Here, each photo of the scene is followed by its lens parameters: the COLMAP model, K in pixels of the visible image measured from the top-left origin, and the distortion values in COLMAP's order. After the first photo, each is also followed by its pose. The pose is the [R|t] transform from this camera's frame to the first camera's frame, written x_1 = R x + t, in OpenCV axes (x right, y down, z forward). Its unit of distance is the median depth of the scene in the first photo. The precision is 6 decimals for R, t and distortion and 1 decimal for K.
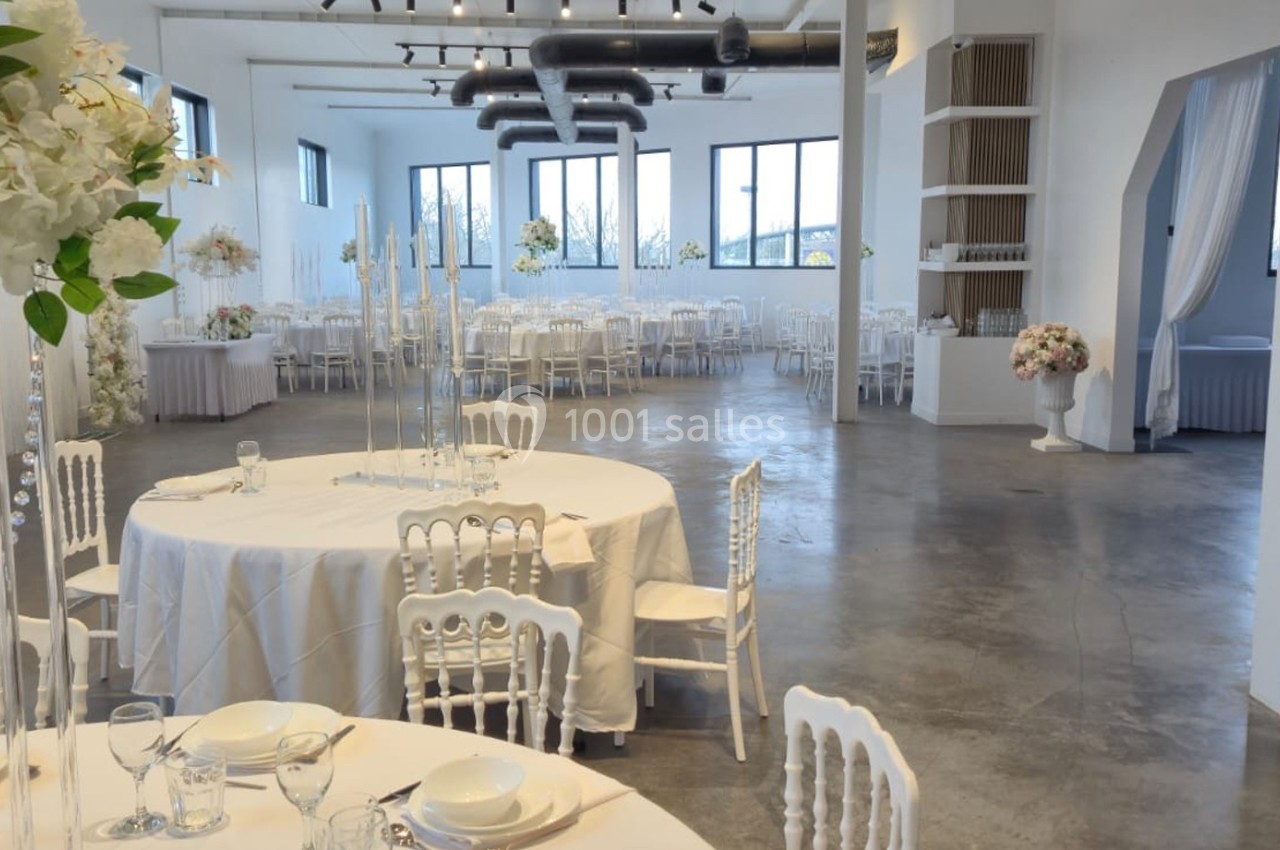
lens RADIAL K [[1215.9, 0, 667.0], [0, 1215.9, 424.7], [0, 0, 1]] dist [0.097756, -0.109040]
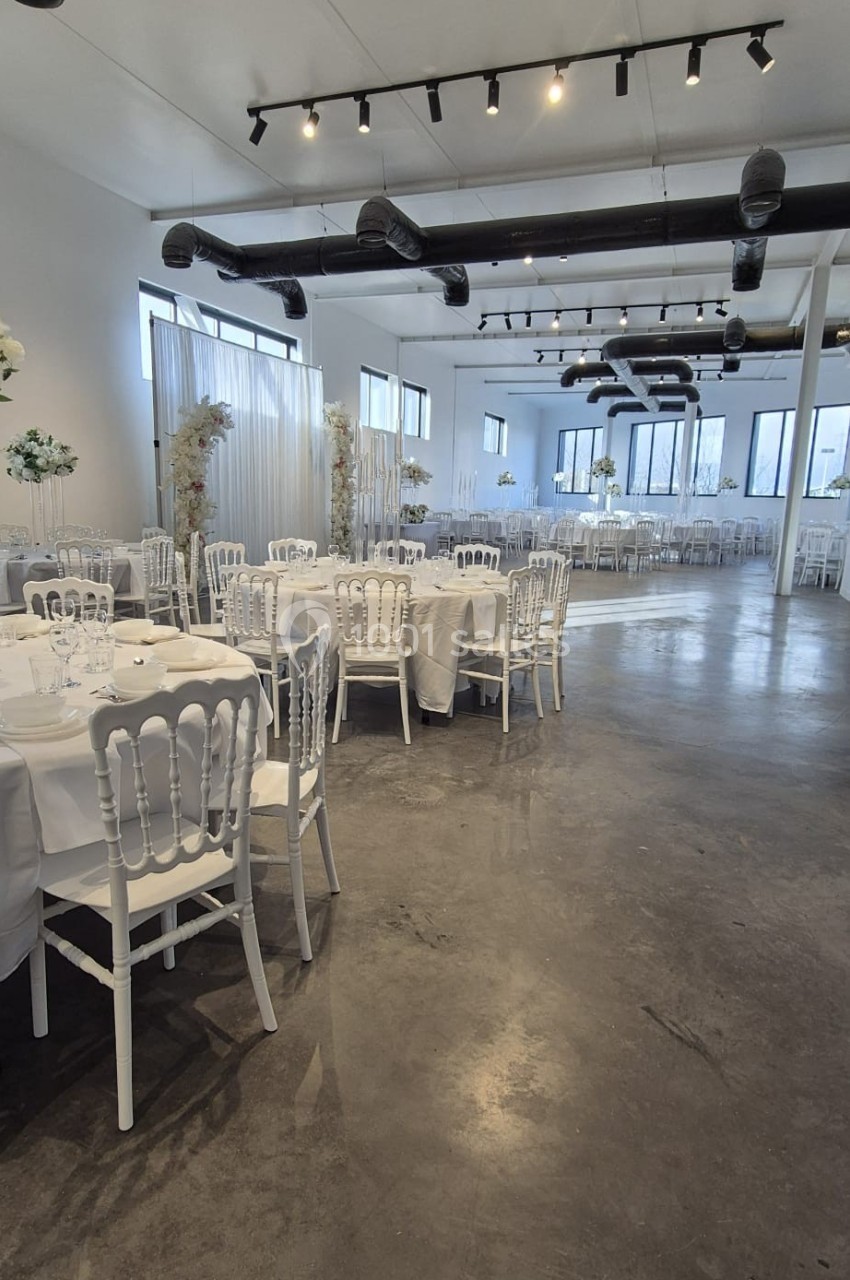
lens RADIAL K [[758.9, 0, 419.9], [0, 758.9, 654.4], [0, 0, 1]] dist [-0.005265, -0.000377]
pose [[0.912715, 0.107566, -0.394183, 0.110169], [-0.079074, 0.992988, 0.087877, 0.021580], [0.400871, -0.049037, 0.914821, -0.008319]]
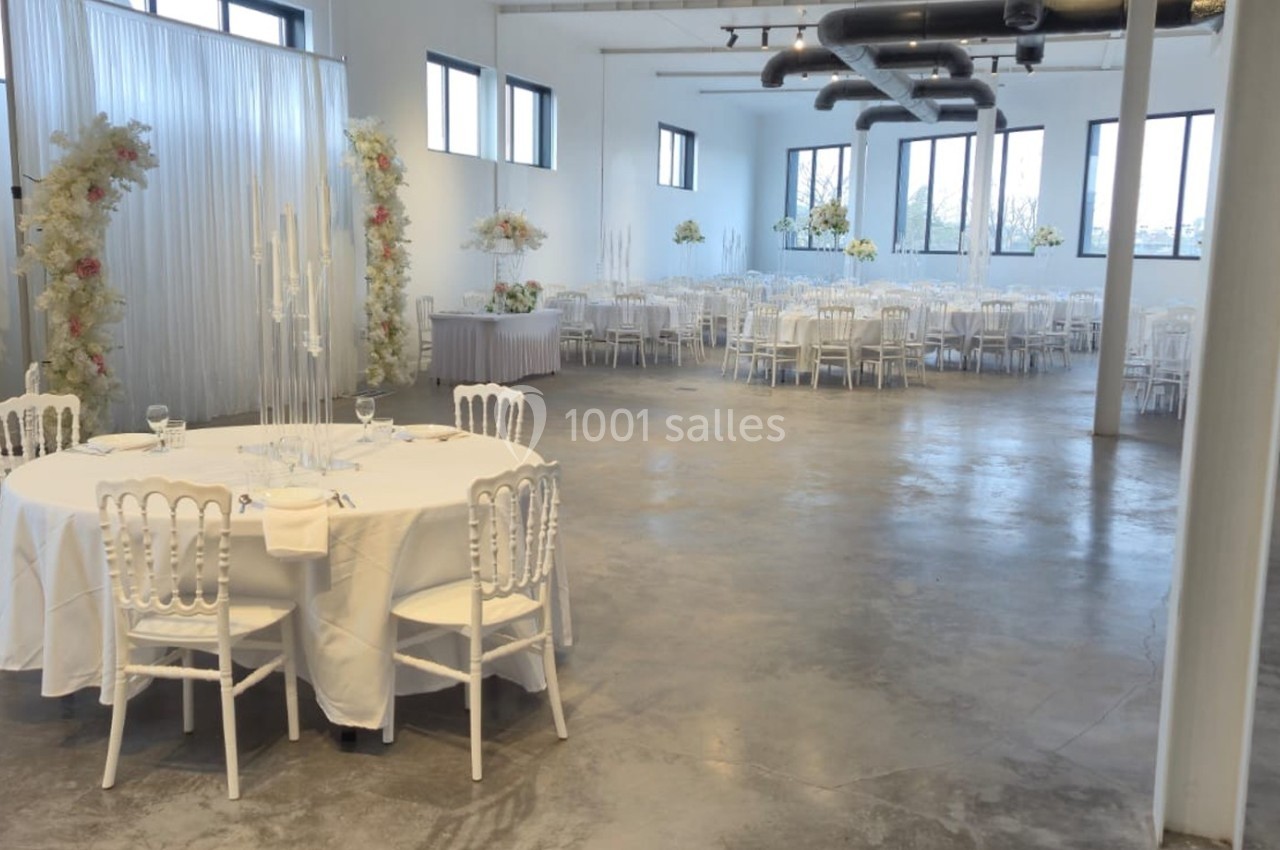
lens RADIAL K [[1214.9, 0, 653.8], [0, 1214.9, 428.2], [0, 0, 1]] dist [0.090248, -0.084389]
pose [[0.929436, 0.077346, -0.360785, 0.154593], [-0.071185, 0.997001, 0.030357, -0.010202], [0.362051, -0.002533, 0.932155, 0.052210]]
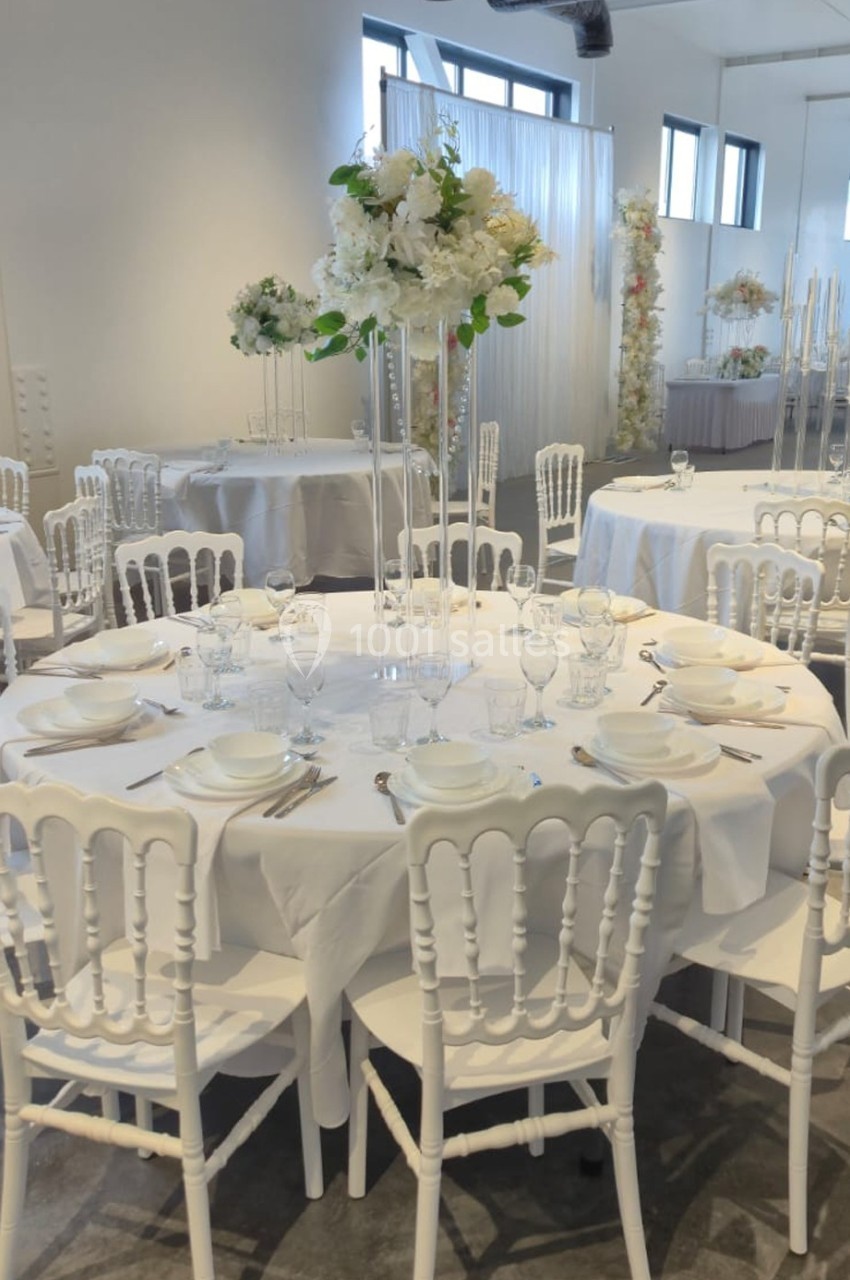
lens RADIAL K [[1215.9, 0, 421.9], [0, 1215.9, 658.5], [0, 0, 1]] dist [0.097756, -0.109040]
pose [[0.813335, 0.154464, -0.560916, 0.065745], [-0.069769, 0.983050, 0.169546, 0.010005], [0.577597, -0.098763, 0.810326, -0.074756]]
